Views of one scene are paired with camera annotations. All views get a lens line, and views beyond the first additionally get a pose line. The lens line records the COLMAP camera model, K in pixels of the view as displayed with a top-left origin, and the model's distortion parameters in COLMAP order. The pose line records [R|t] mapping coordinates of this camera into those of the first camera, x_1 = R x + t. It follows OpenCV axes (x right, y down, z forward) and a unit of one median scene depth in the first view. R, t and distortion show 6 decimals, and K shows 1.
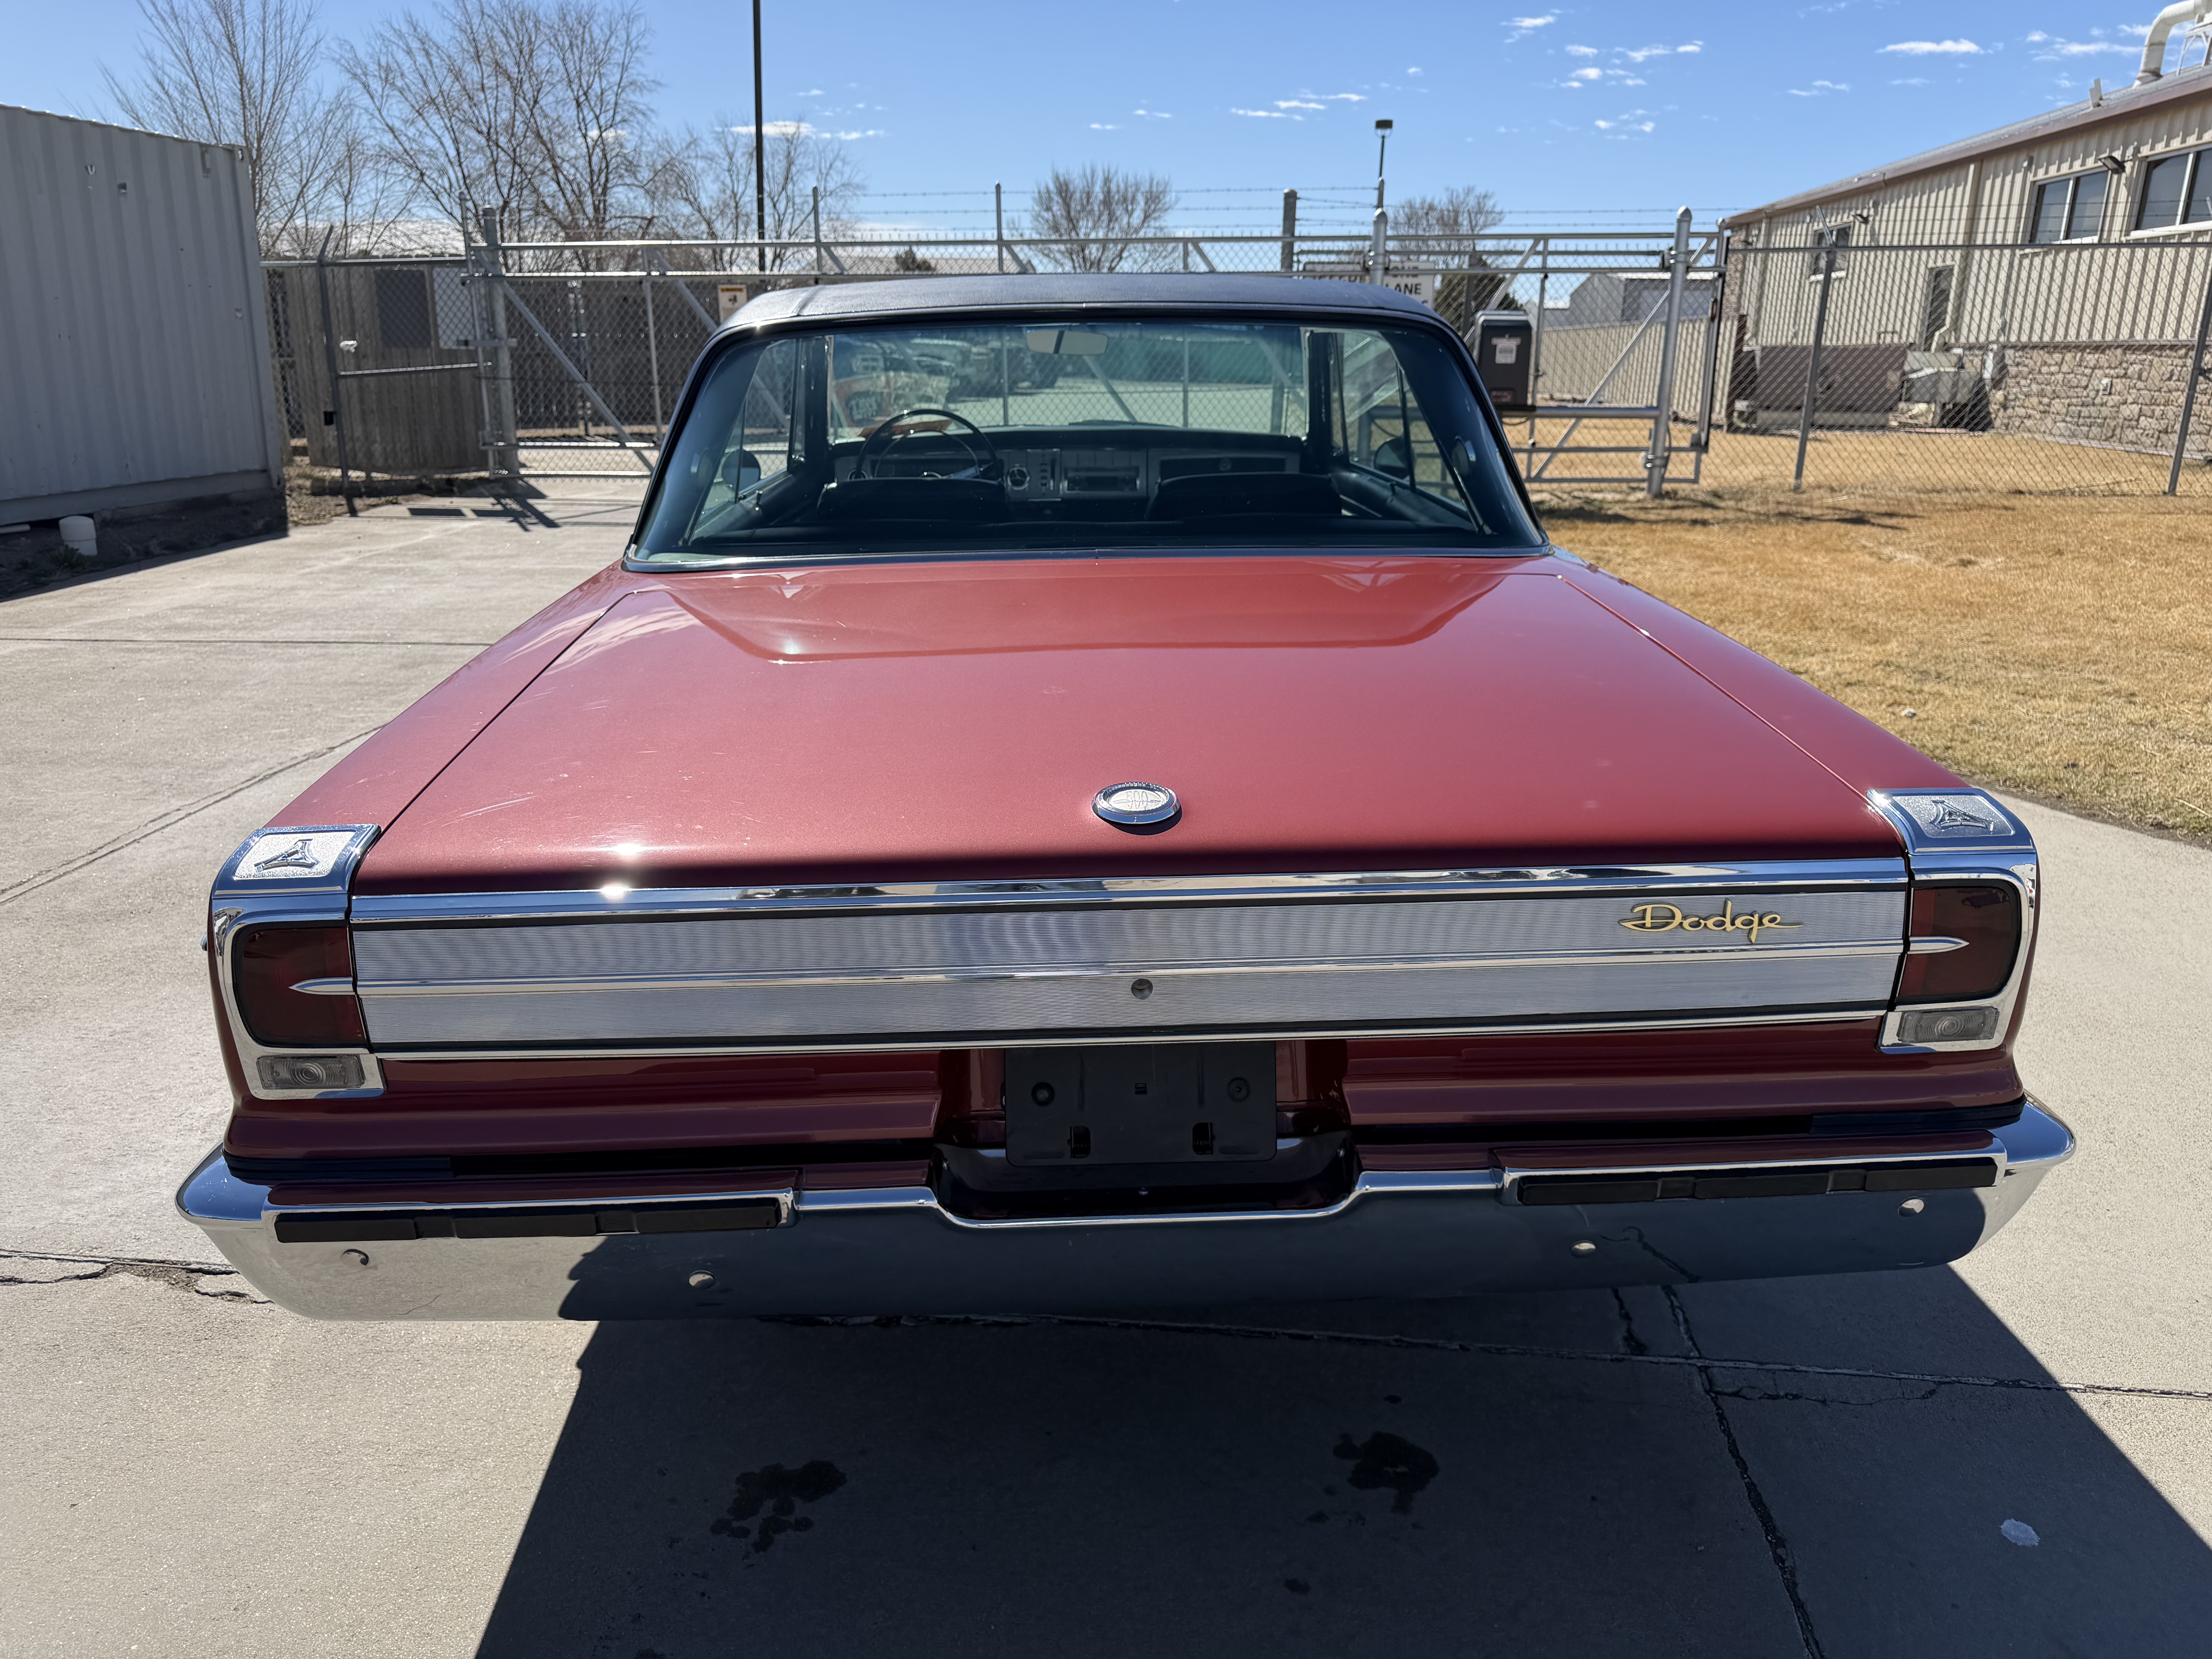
lens RADIAL K [[1594.6, 0, 1089.2], [0, 1594.6, 787.1], [0, 0, 1]] dist [0.002854, -0.012485]
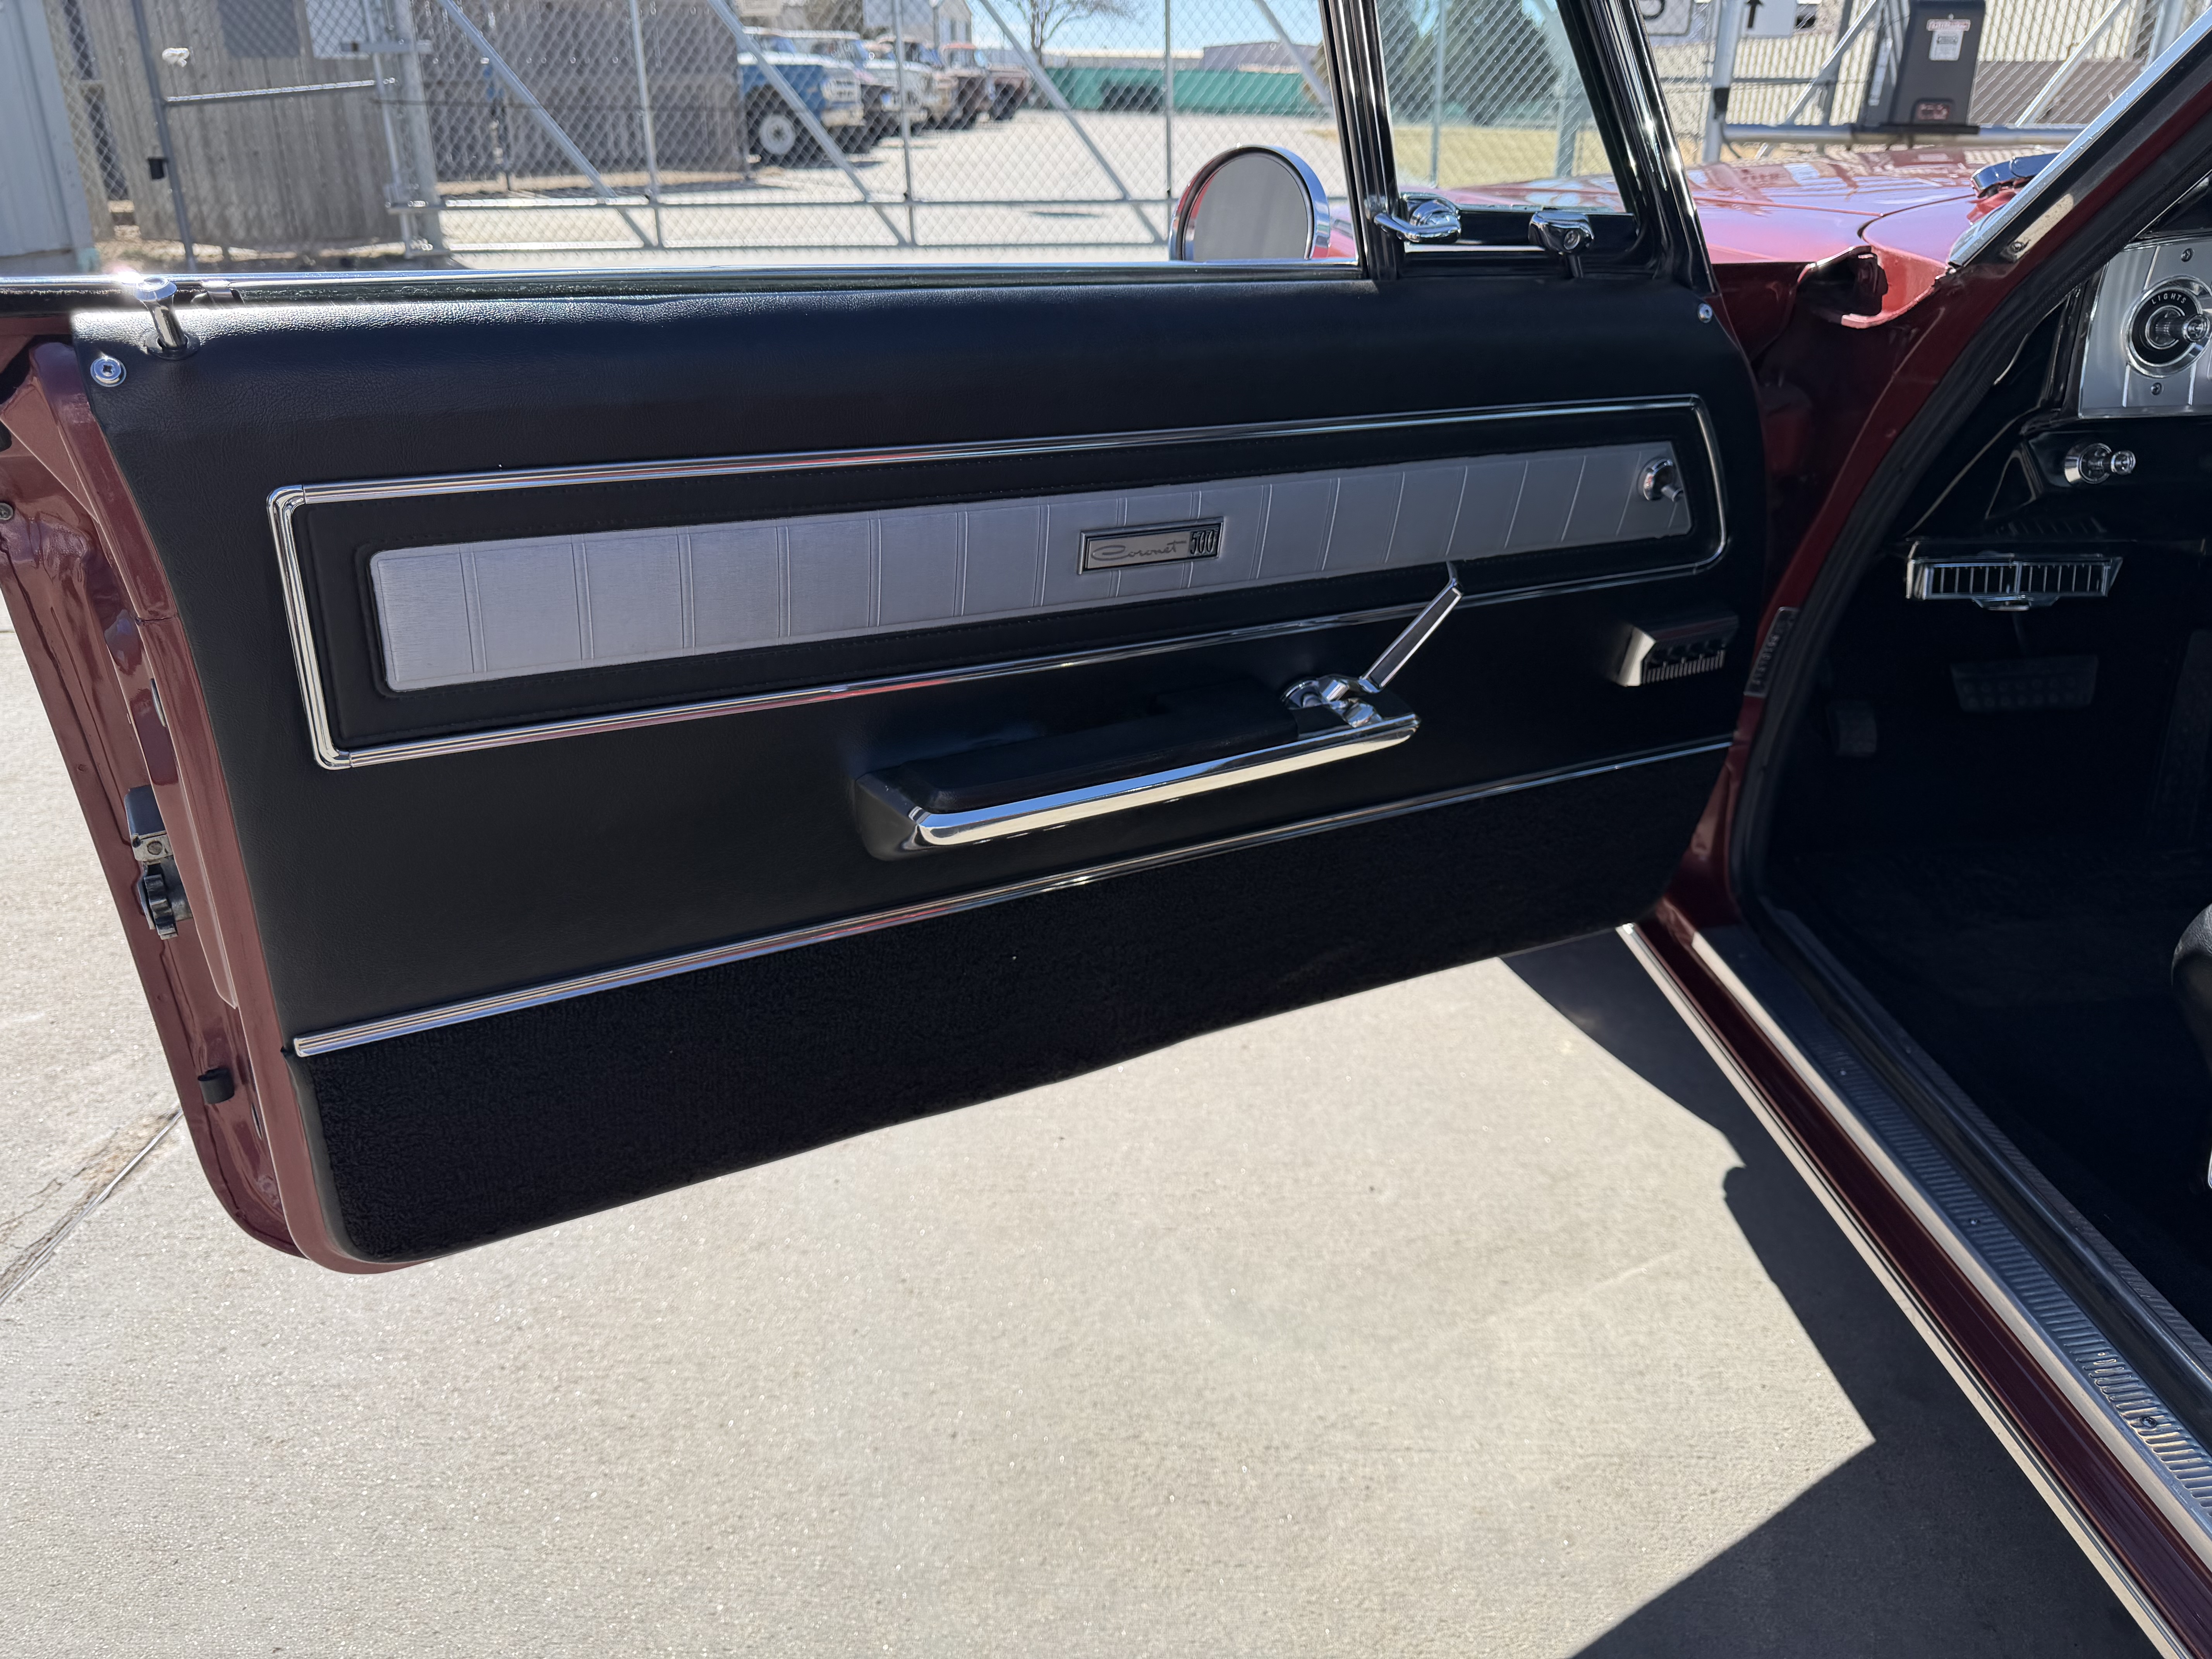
lens RADIAL K [[1594.6, 0, 1083.4], [0, 1594.6, 805.6], [0, 0, 1]] dist [0.002854, -0.012485]
pose [[0.998515, -0.030301, 0.045276, -0.117790], [0.023002, 0.987829, 0.153836, -0.056429], [-0.049387, -0.152566, 0.987059, 0.259967]]
